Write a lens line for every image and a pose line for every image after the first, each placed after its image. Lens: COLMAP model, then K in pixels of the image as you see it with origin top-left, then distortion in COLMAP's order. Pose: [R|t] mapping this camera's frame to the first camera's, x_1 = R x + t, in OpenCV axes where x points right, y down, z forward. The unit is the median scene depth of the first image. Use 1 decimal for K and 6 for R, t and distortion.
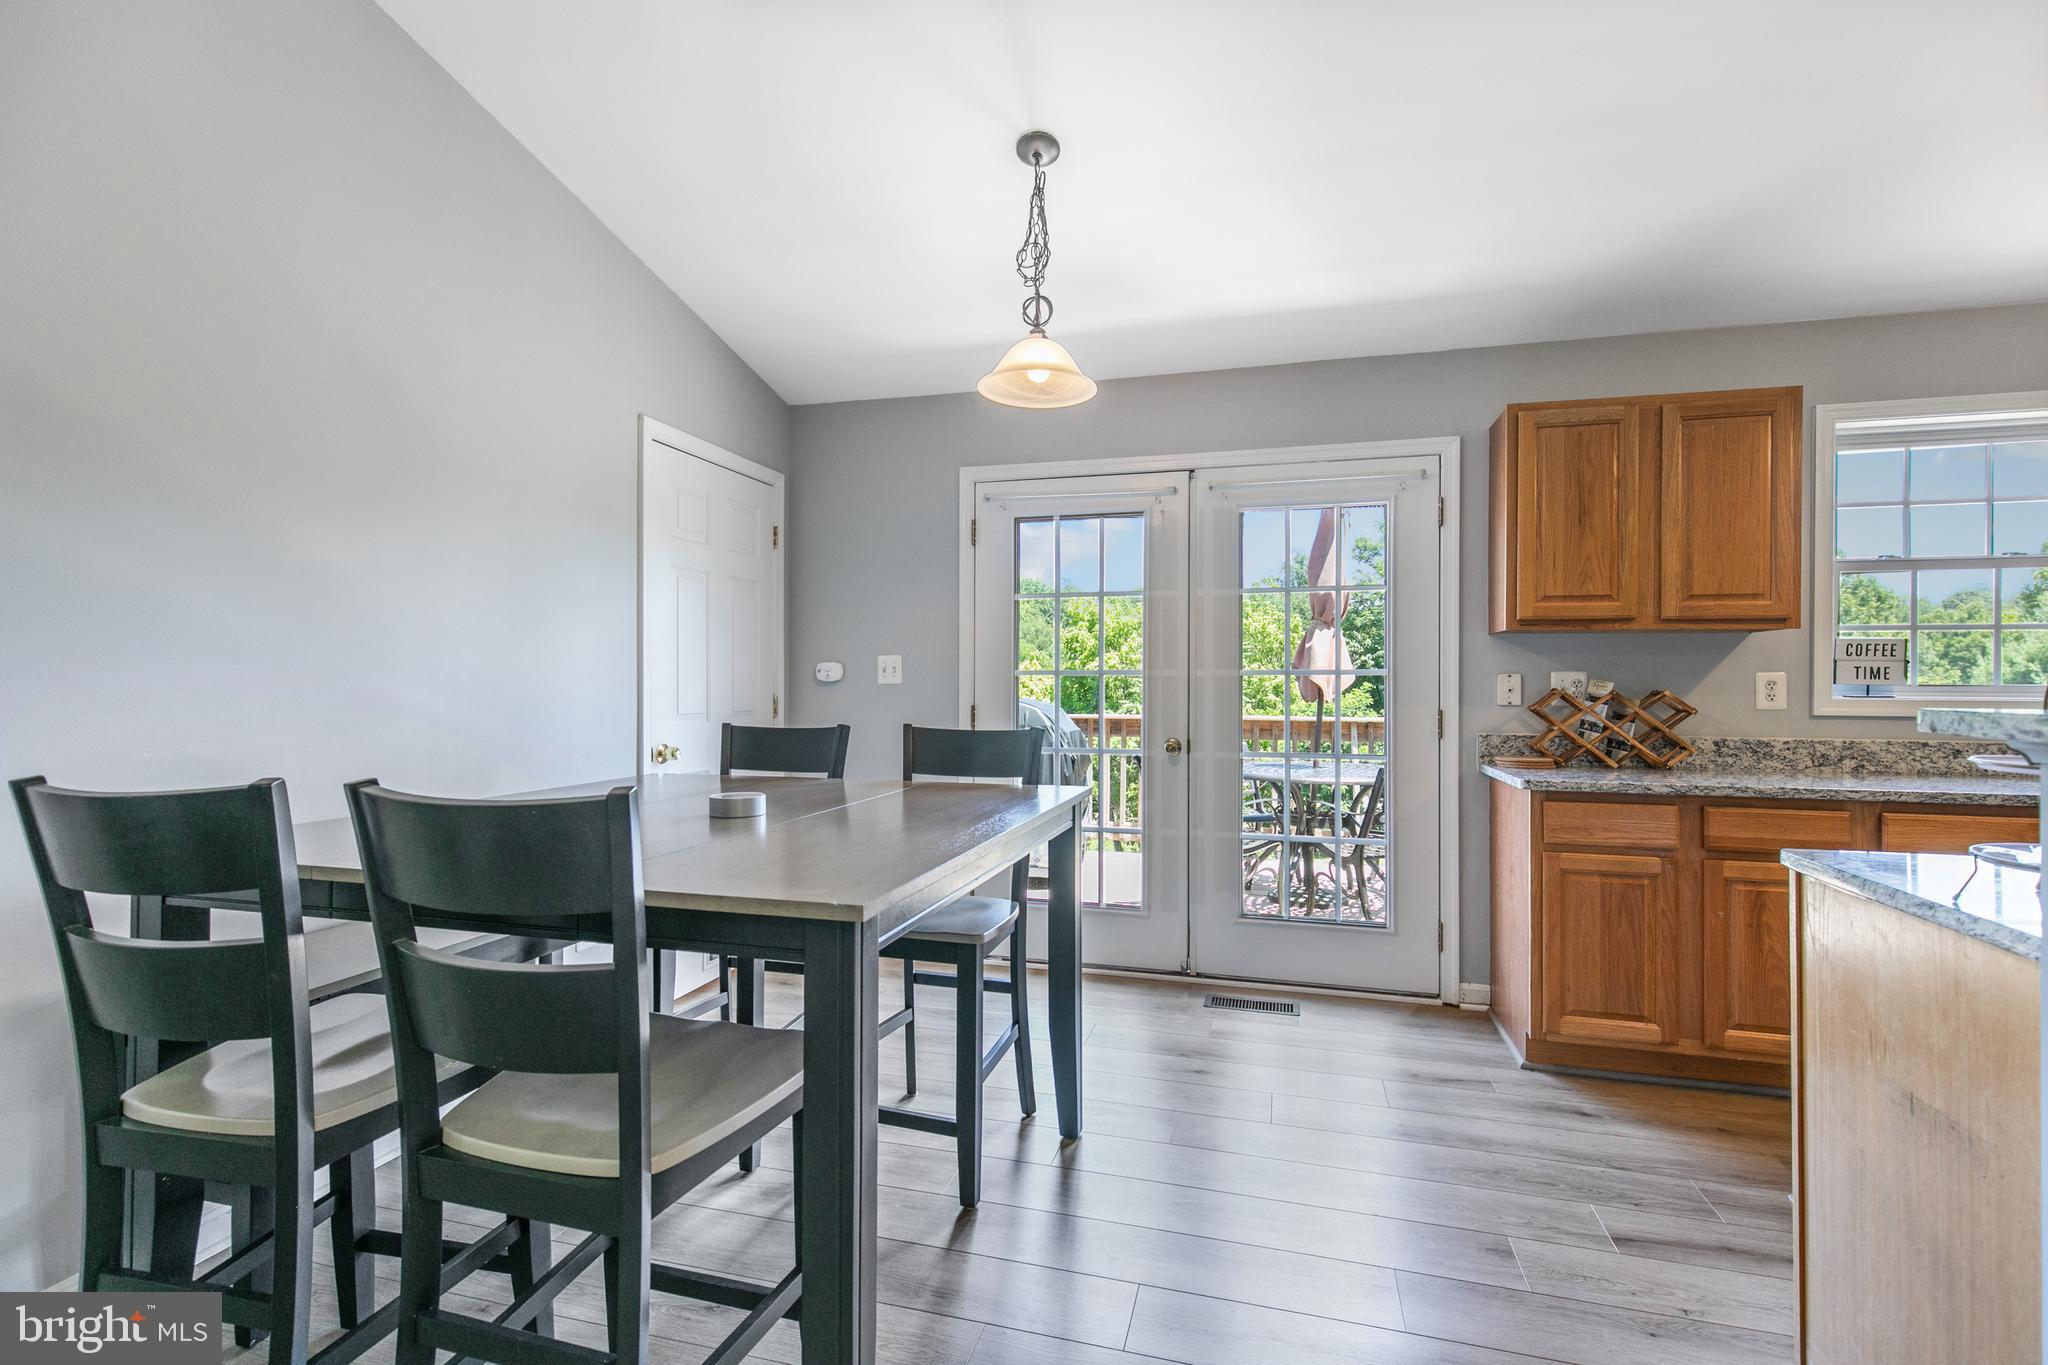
lens RADIAL K [[928.3, 0, 1029.1], [0, 928.3, 679.1], [0, 0, 1]] dist [0.004880, 0.000444]
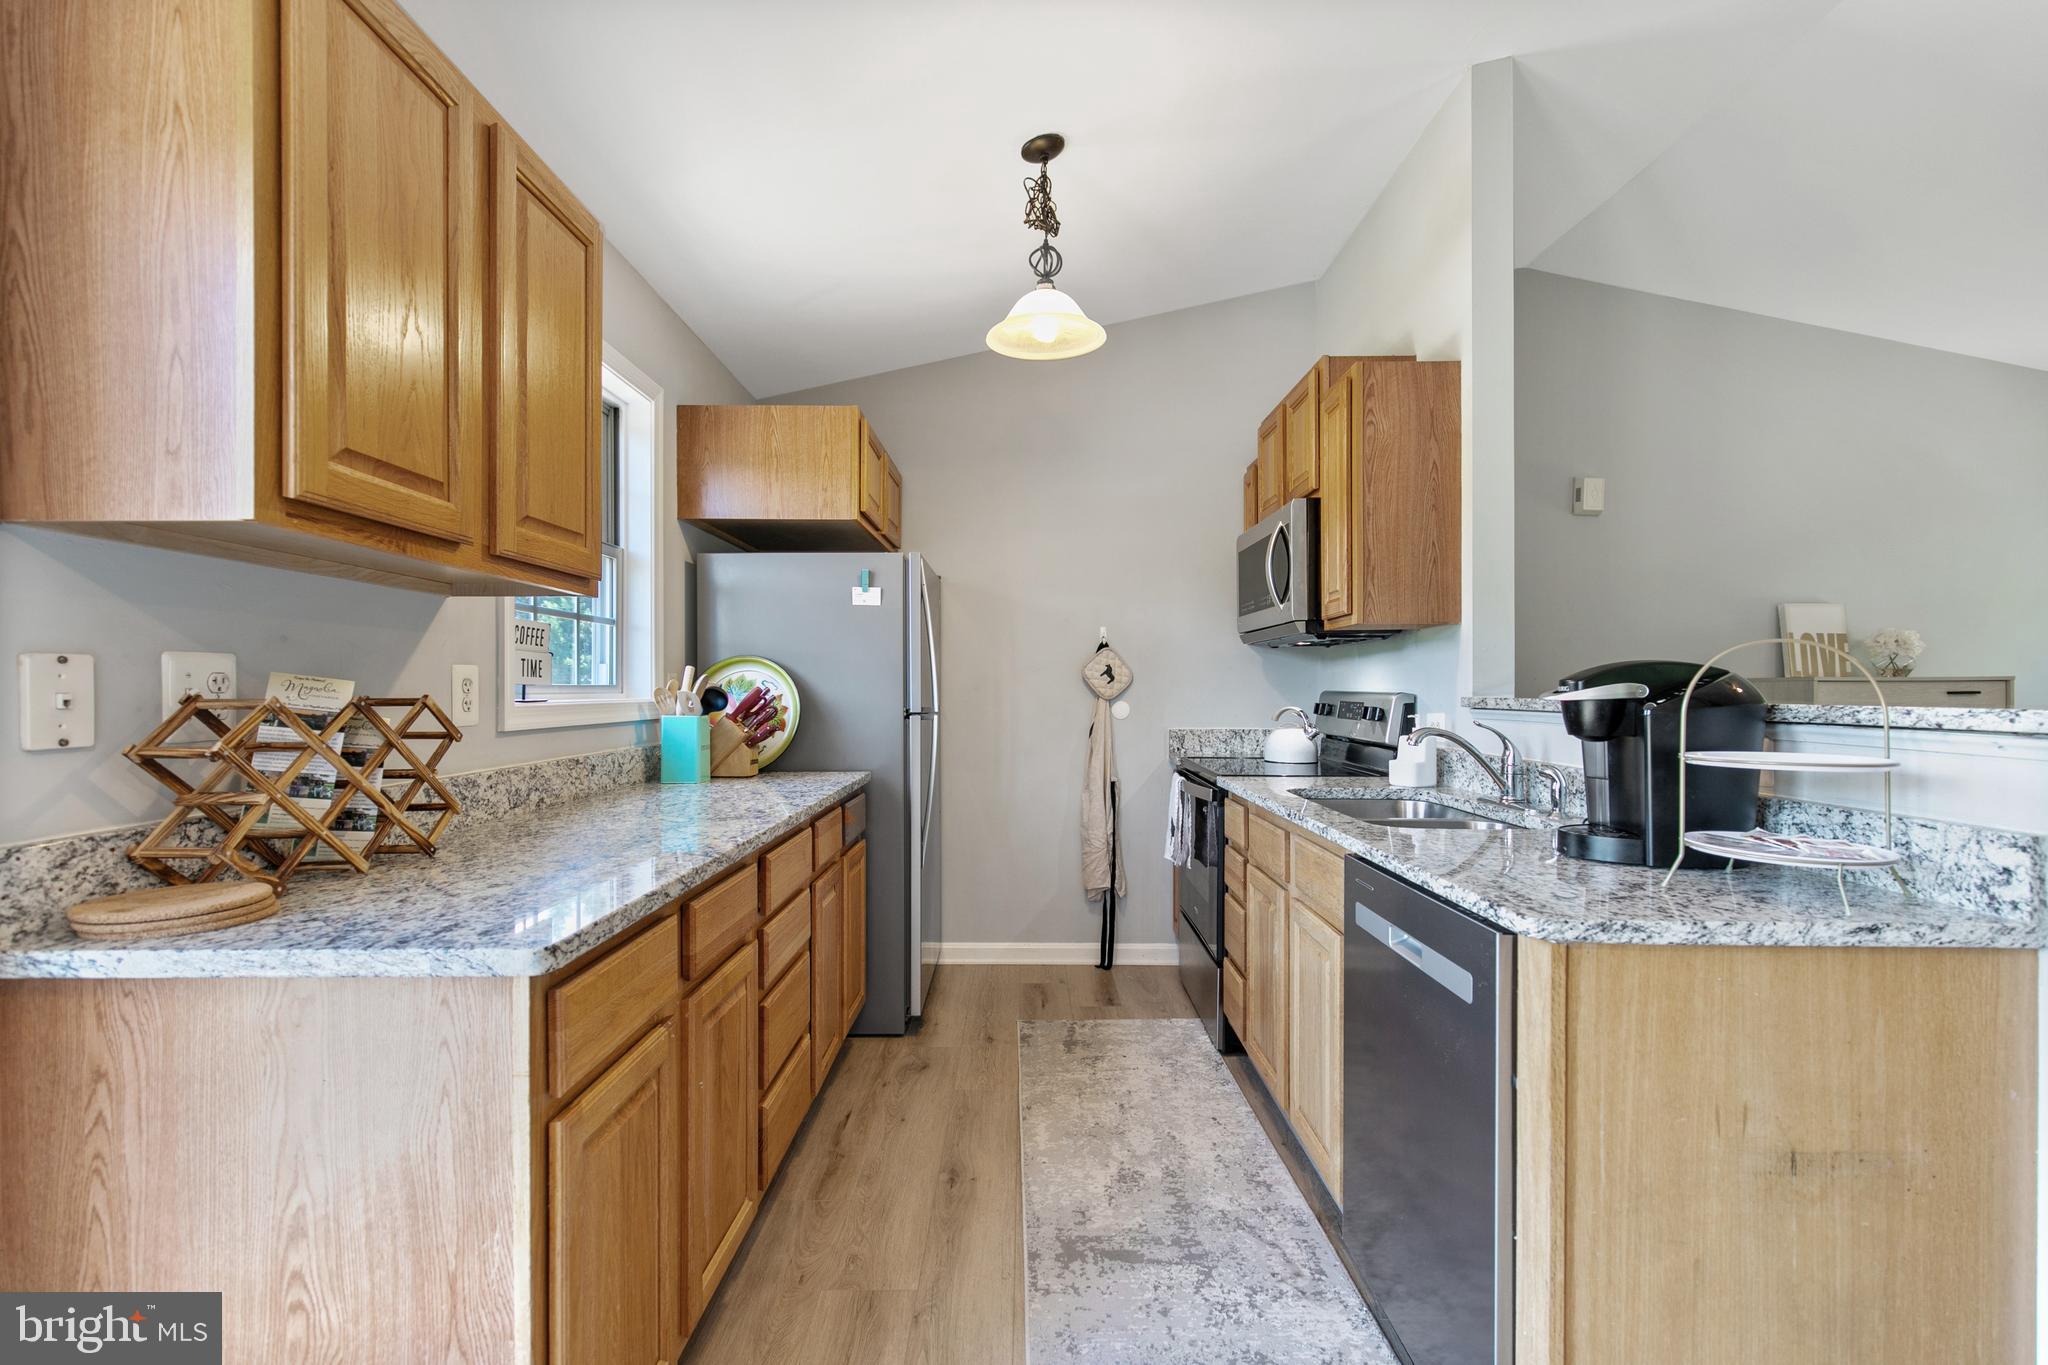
lens RADIAL K [[921.5, 0, 1016.8], [0, 921.5, 686.1], [0, 0, 1]] dist [0.006320, -0.000057]
pose [[-0.257775, -0.004521, 0.966194, 0.126341], [-0.005584, 0.999979, 0.003189, 0.003226], [-0.966189, -0.004573, -0.257795, 0.835248]]
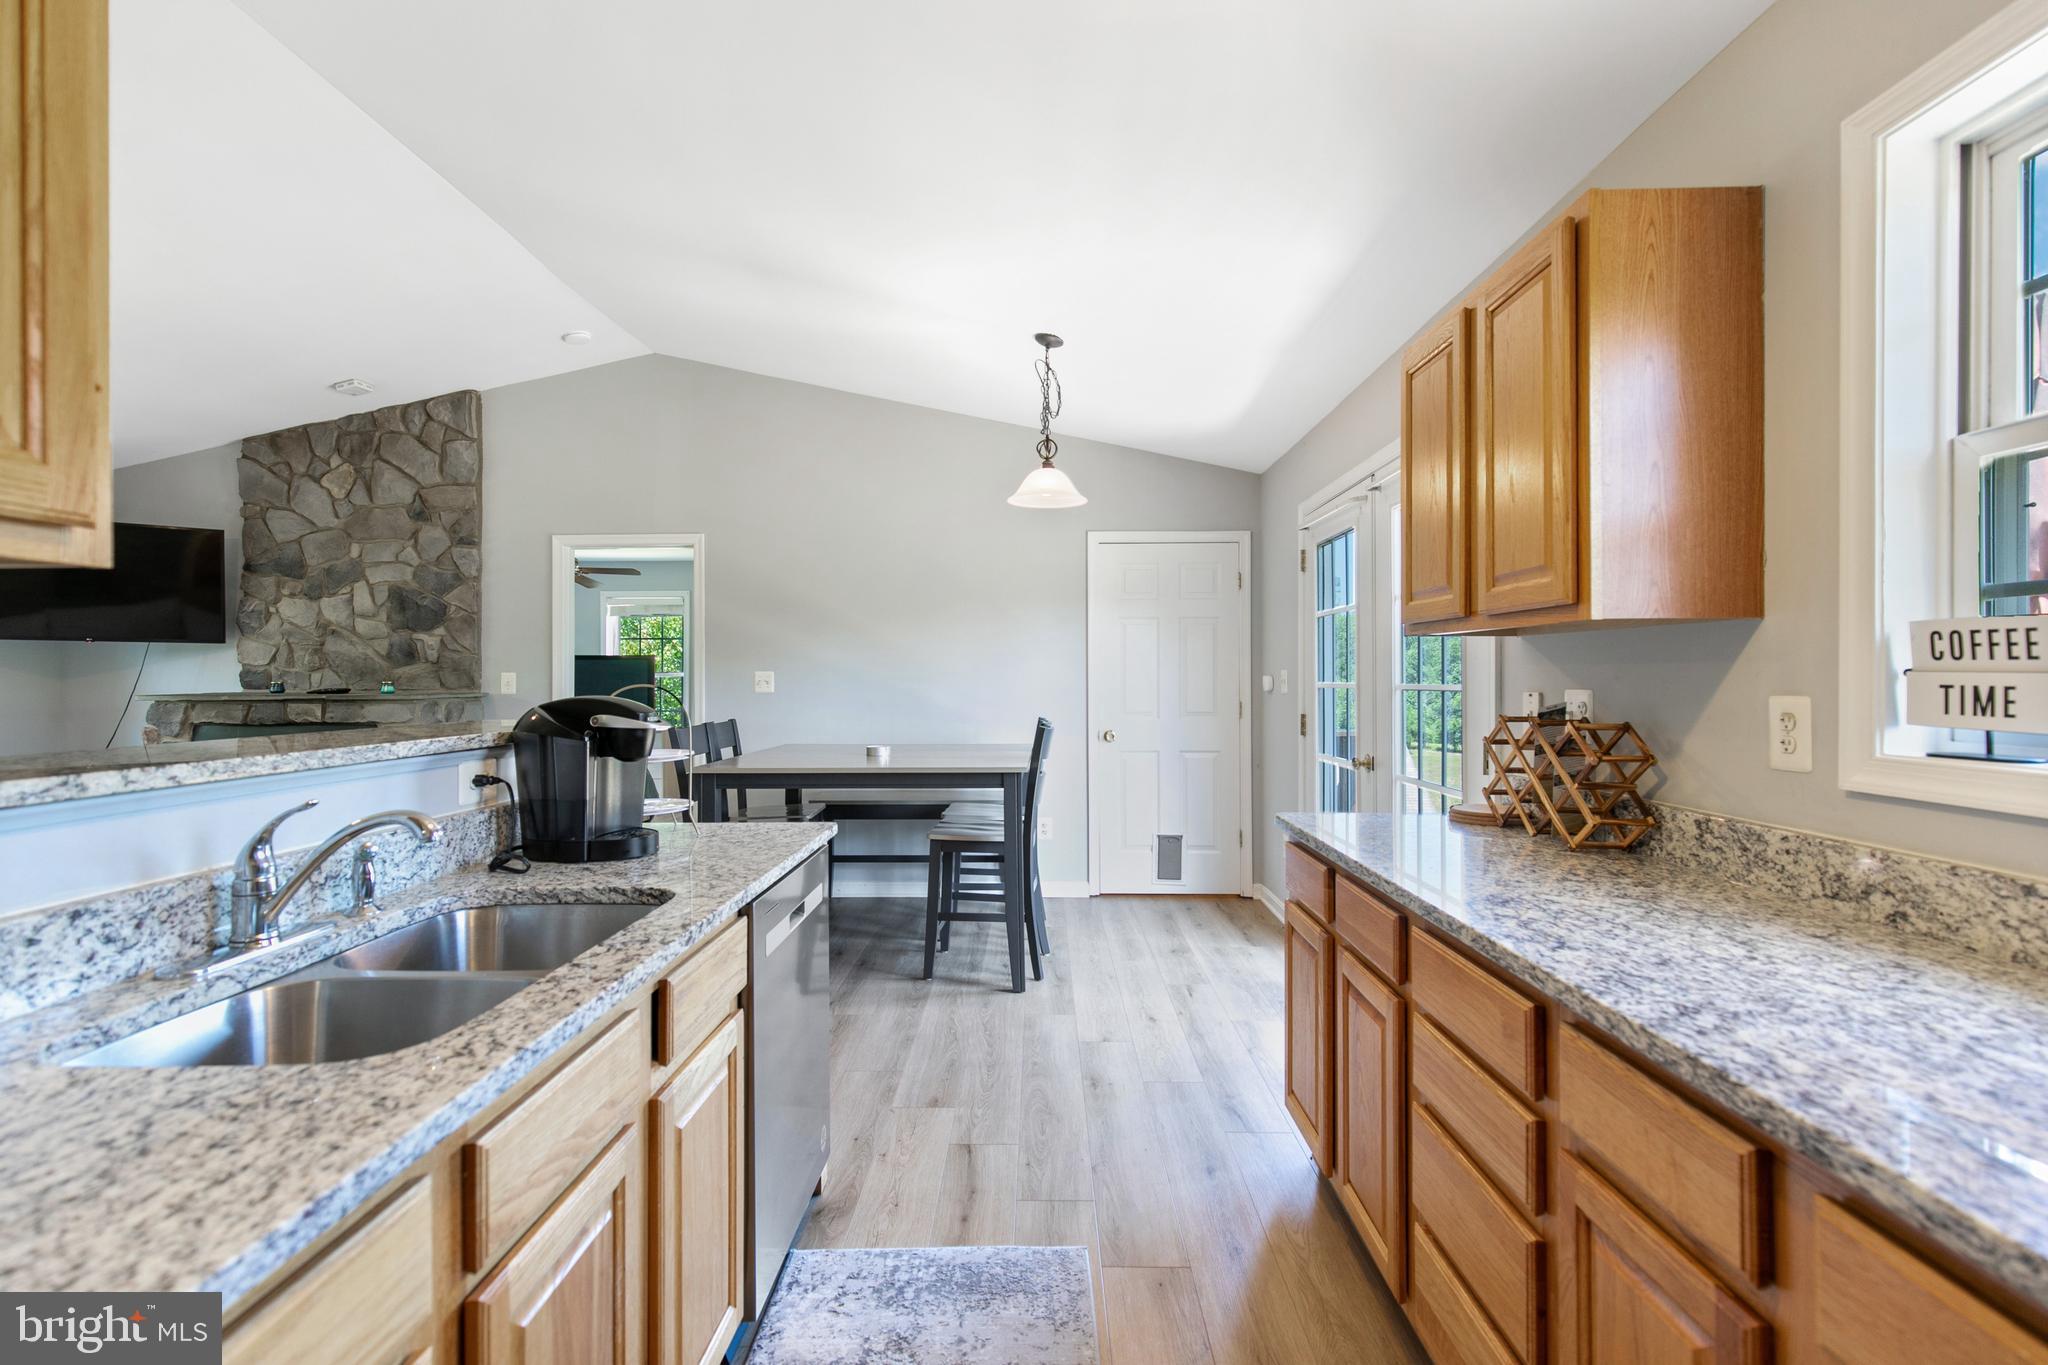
lens RADIAL K [[924.2, 0, 1021.1], [0, 924.2, 675.4], [0, 0, 1]] dist [0.004747, -0.000290]
pose [[0.246430, -0.007378, -0.969133, 1.214911], [0.008424, 0.999950, -0.005471, -0.019300], [0.969124, -0.006816, 0.246480, 0.497747]]
